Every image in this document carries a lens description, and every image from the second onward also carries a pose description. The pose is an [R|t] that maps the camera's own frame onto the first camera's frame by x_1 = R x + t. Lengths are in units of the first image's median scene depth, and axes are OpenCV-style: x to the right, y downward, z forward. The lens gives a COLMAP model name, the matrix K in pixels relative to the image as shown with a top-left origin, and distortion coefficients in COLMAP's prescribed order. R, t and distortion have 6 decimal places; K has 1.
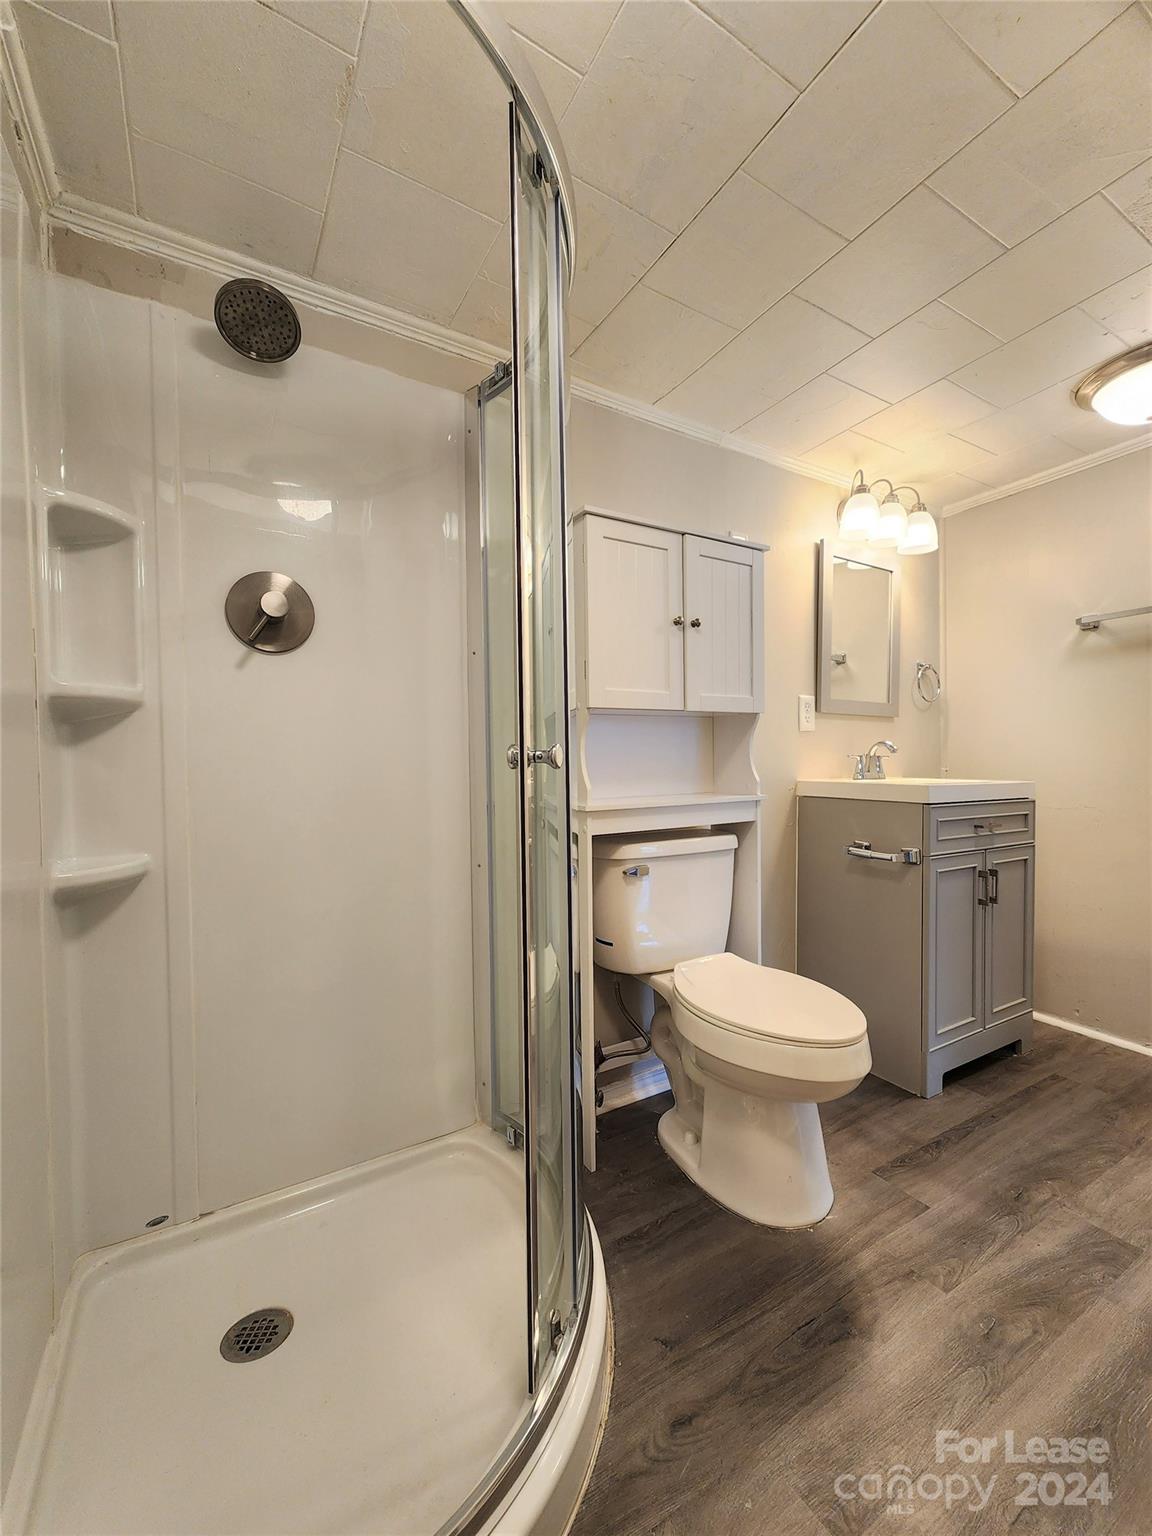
lens RADIAL K [[631.6, 0, 589.2], [0, 631.6, 769.1], [0, 0, 1]] dist [-0.003887, 0.003687]
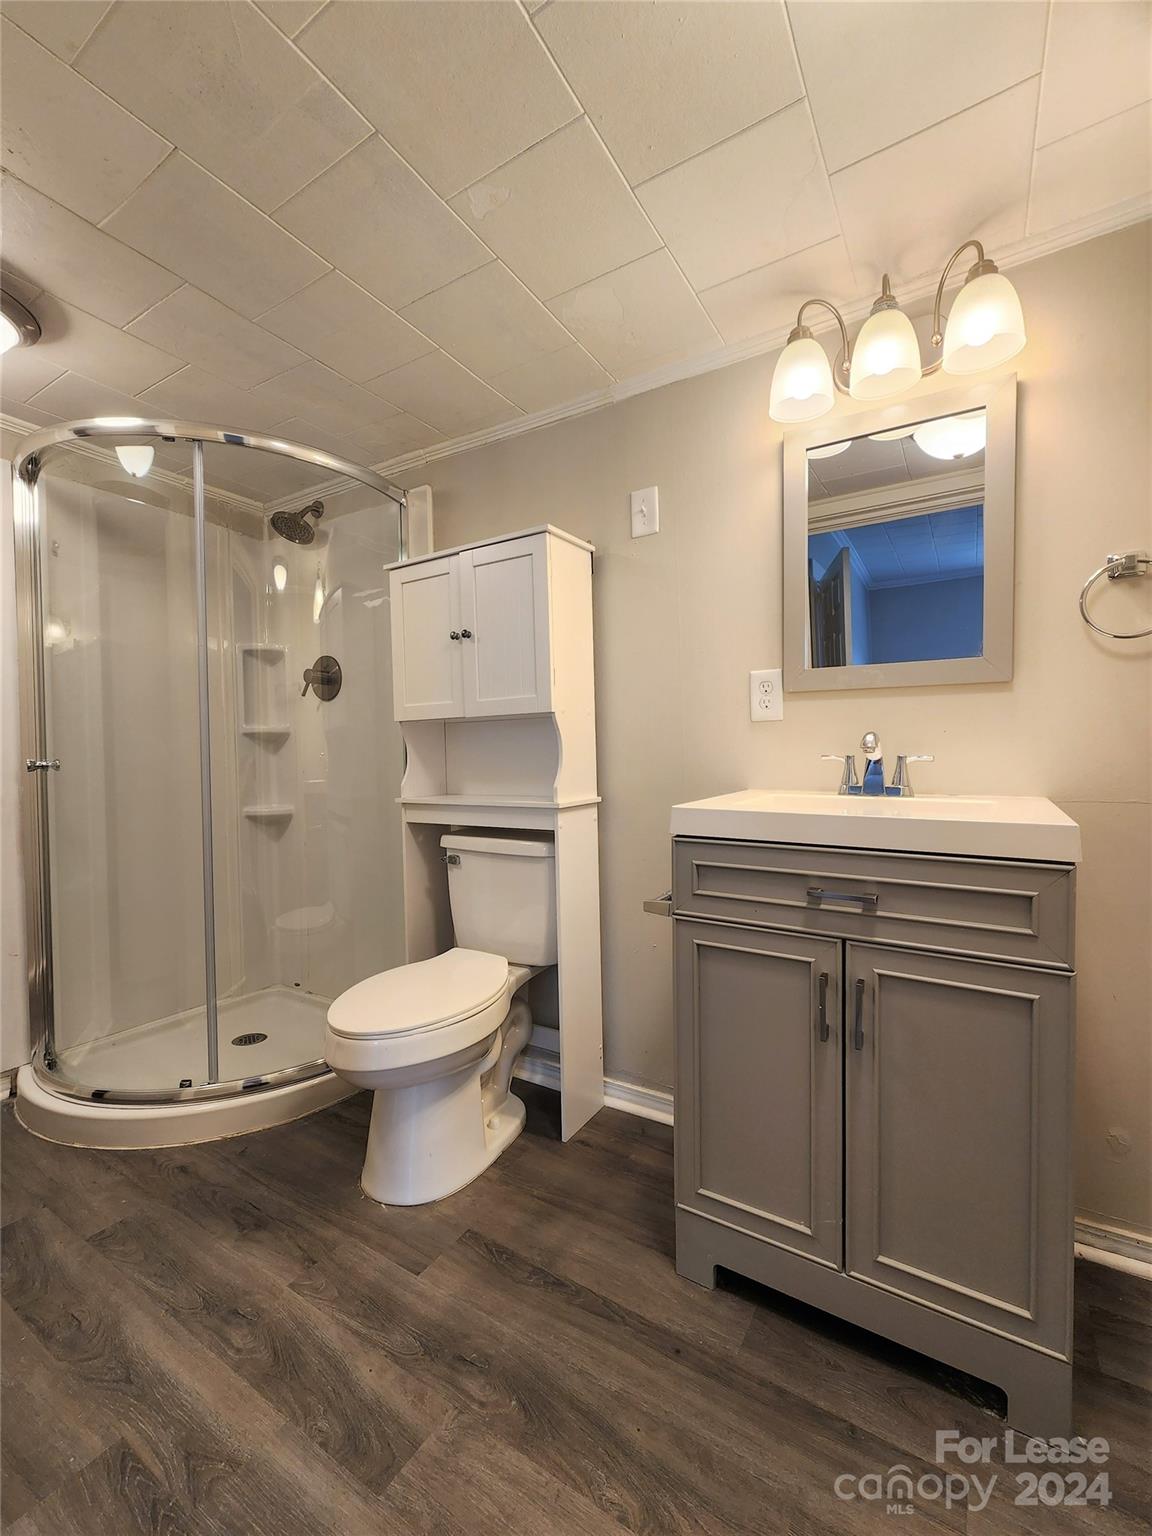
lens RADIAL K [[630.3, 0, 582.3], [0, 630.3, 768.1], [0, 0, 1]] dist [-0.000048, -0.000138]
pose [[0.465948, 0.026588, -0.884412, 1.378784], [-0.003379, 0.999595, 0.028271, -0.042598], [0.884805, -0.010184, 0.465849, 0.780694]]
